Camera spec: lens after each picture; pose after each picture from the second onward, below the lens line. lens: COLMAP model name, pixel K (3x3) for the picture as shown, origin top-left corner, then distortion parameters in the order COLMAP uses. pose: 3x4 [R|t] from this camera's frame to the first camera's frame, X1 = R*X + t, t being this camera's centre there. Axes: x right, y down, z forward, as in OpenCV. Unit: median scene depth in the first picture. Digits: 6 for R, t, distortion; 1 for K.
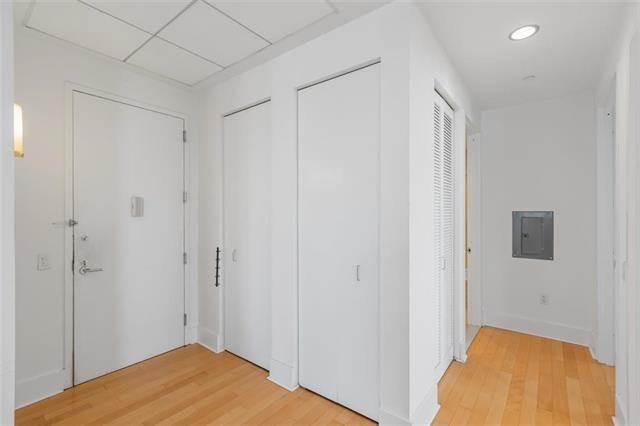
lens RADIAL K [[290.9, 0, 320.1], [0, 290.9, 215.7], [0, 0, 1]] dist [-0.003987, -0.000850]
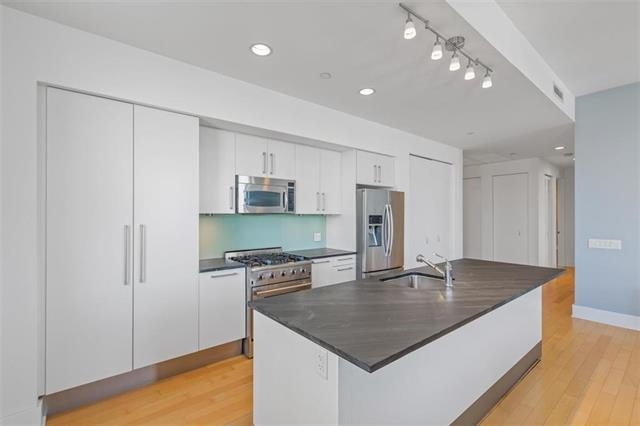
lens RADIAL K [[290.9, 0, 320.1], [0, 290.9, 215.7], [0, 0, 1]] dist [-0.003987, -0.000850]
pose [[0.974548, 0.002688, -0.224163, -0.814662], [-0.003445, 0.999990, -0.002986, 0.006644], [0.224153, 0.003682, 0.974547, -1.668962]]
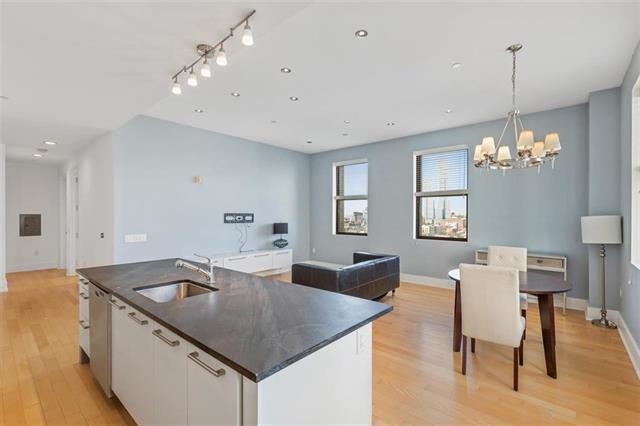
lens RADIAL K [[290.9, 0, 320.1], [0, 290.9, 215.7], [0, 0, 1]] dist [-0.003987, -0.000850]
pose [[0.051873, -0.001808, 0.998652, -1.327611], [0.003947, 0.999991, 0.001606, 0.002999], [-0.998646, 0.003858, 0.051879, -1.284780]]
